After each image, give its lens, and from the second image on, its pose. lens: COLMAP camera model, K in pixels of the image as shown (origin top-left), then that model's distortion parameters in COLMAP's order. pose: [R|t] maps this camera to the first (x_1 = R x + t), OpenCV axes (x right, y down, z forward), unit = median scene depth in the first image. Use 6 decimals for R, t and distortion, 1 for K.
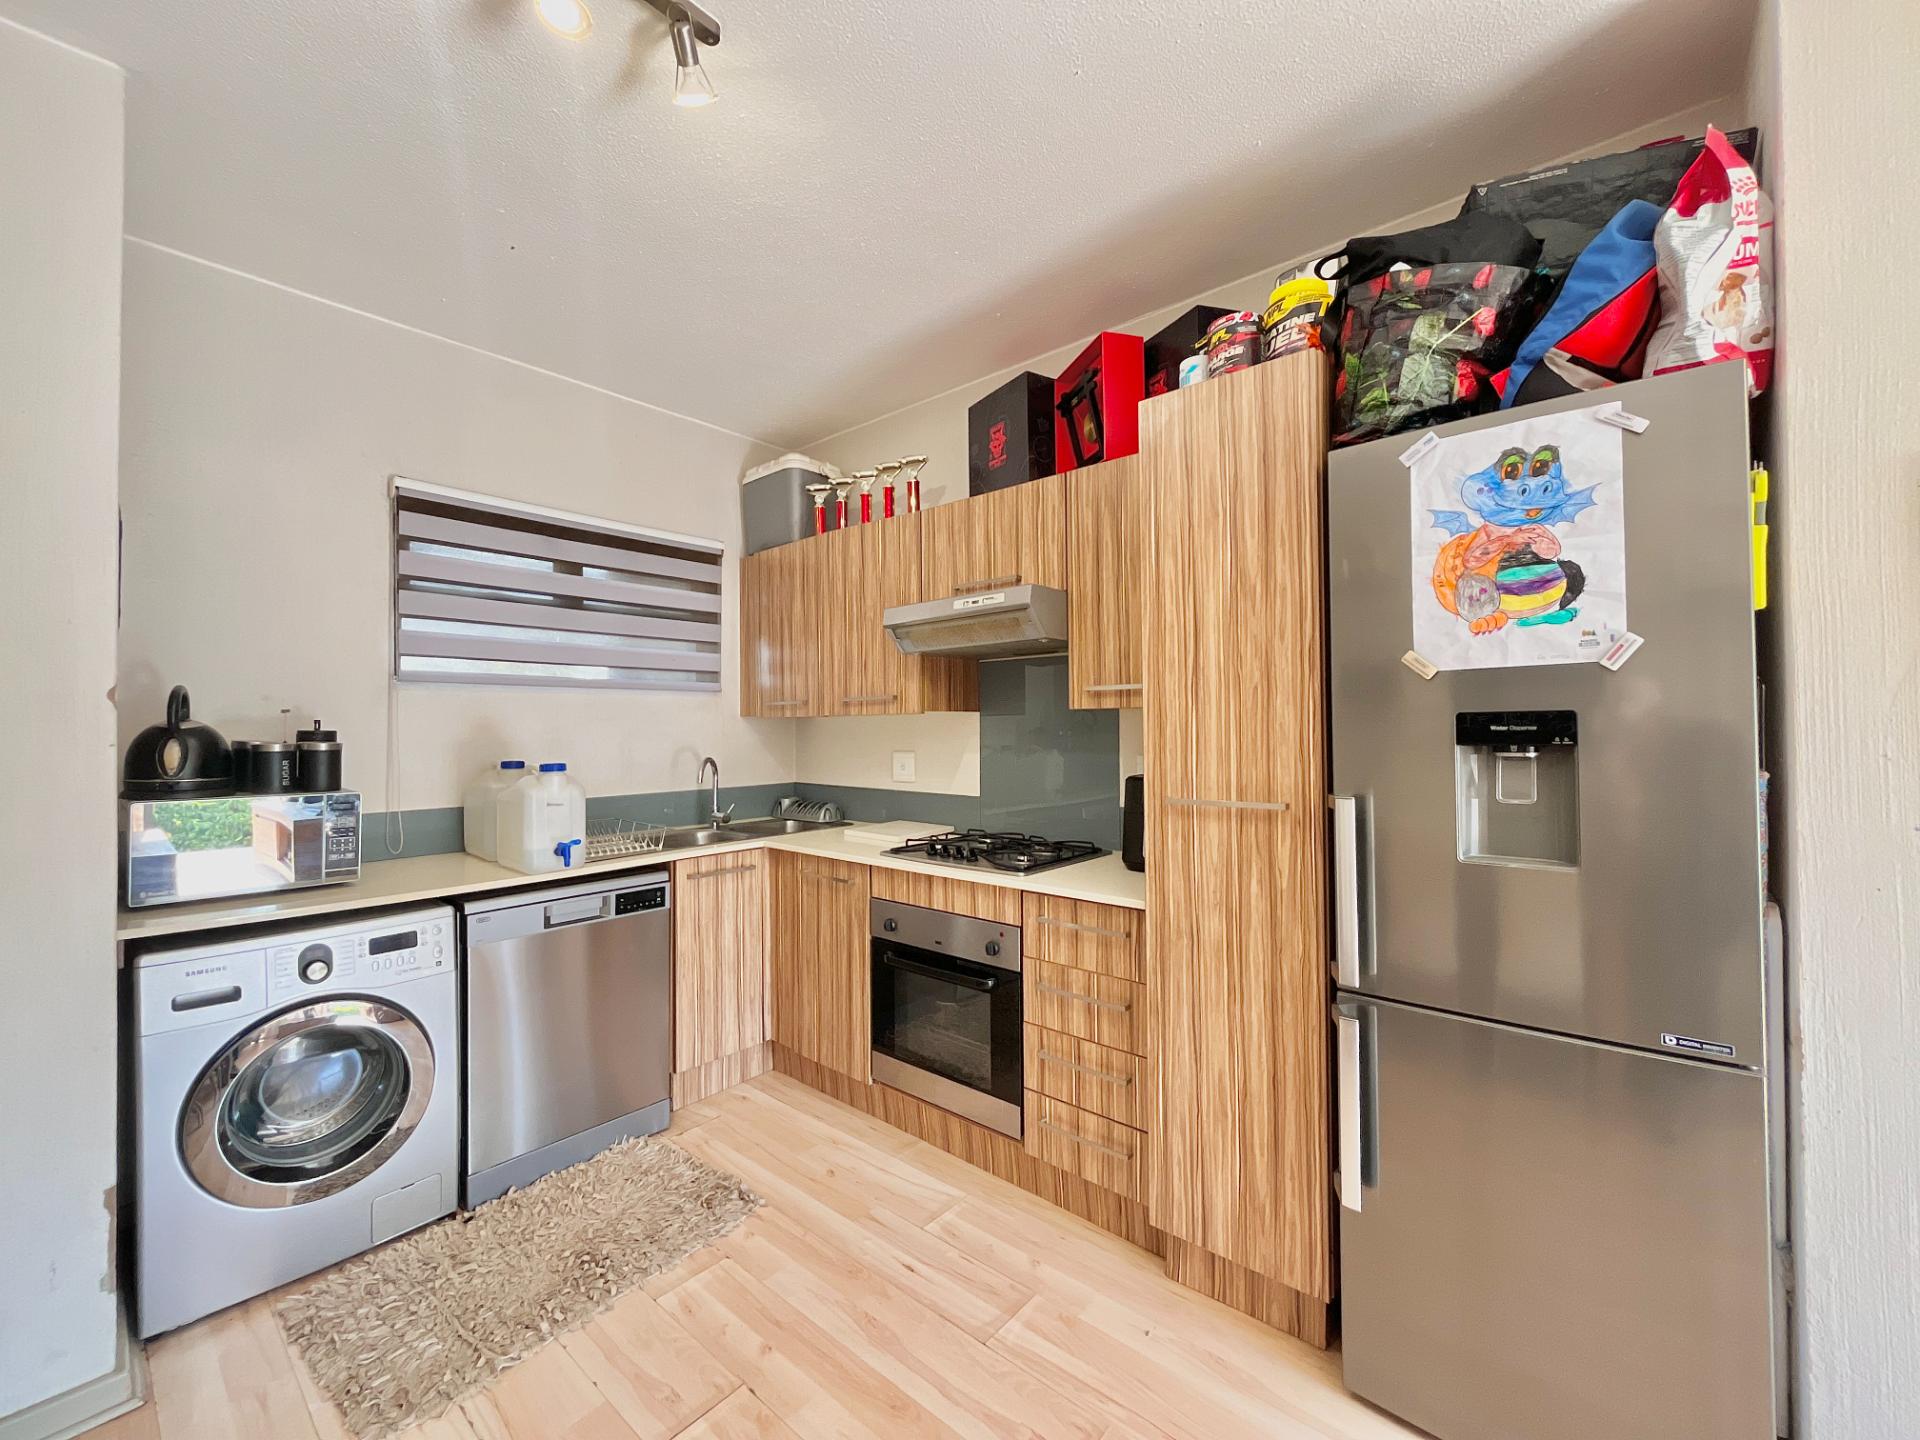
lens RADIAL K [[775.9, 0, 958.5], [0, 775.9, 719.0], [0, 0, 1]] dist [-0.002048, -0.000907]
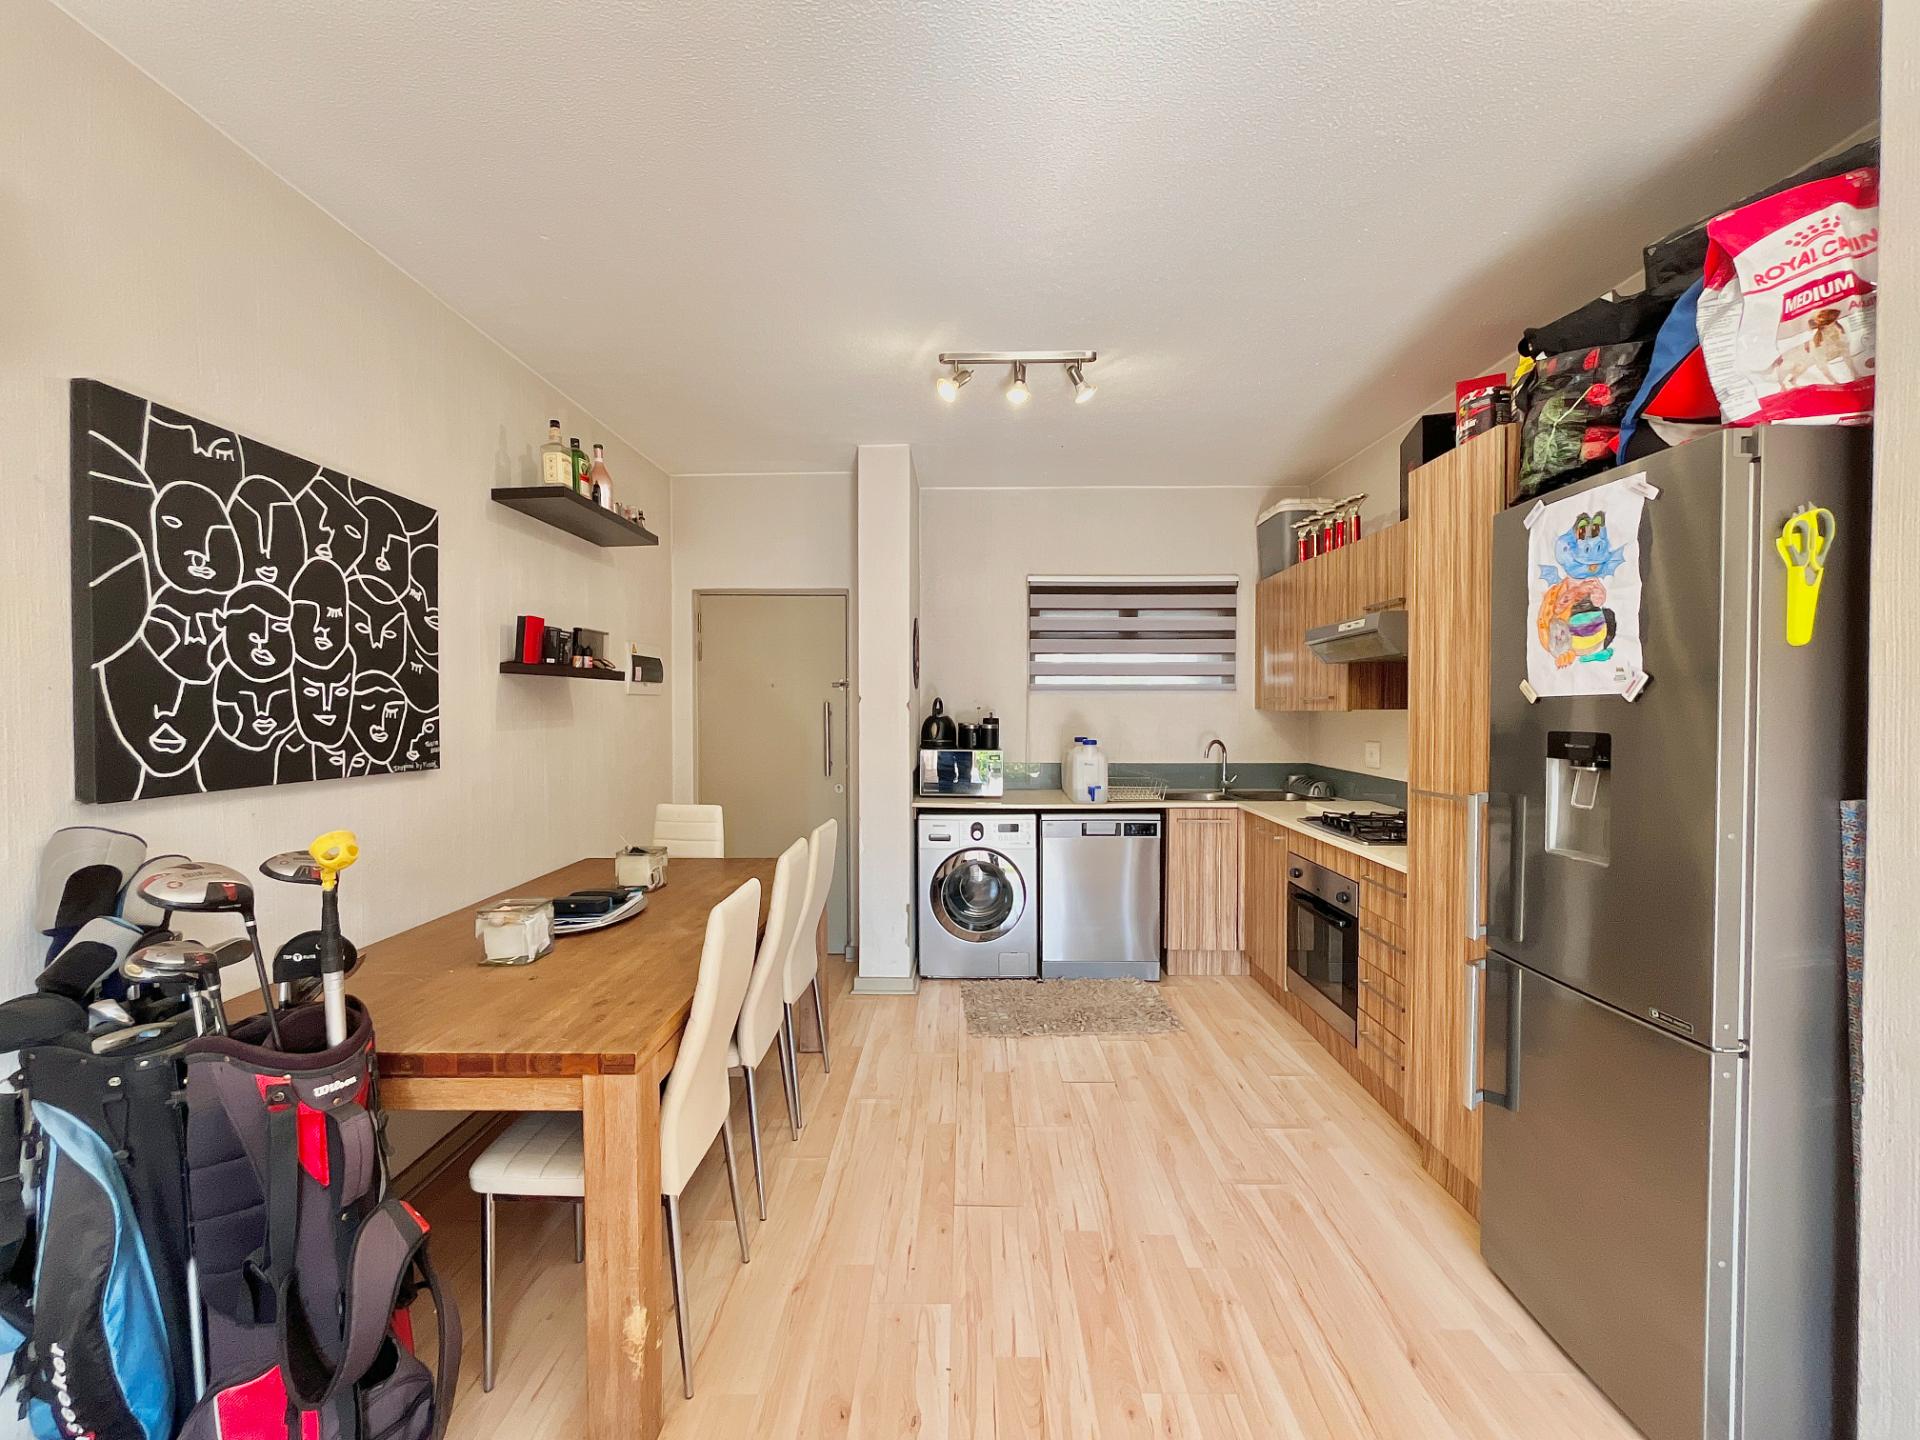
lens RADIAL K [[775.9, 0, 961.5], [0, 775.9, 715.8], [0, 0, 1]] dist [-0.002048, -0.000907]
pose [[0.643346, 0.017603, -0.765373, 0.713288], [0.003915, 0.999647, 0.026282, -0.049593], [0.765565, -0.019905, 0.643050, -0.361100]]
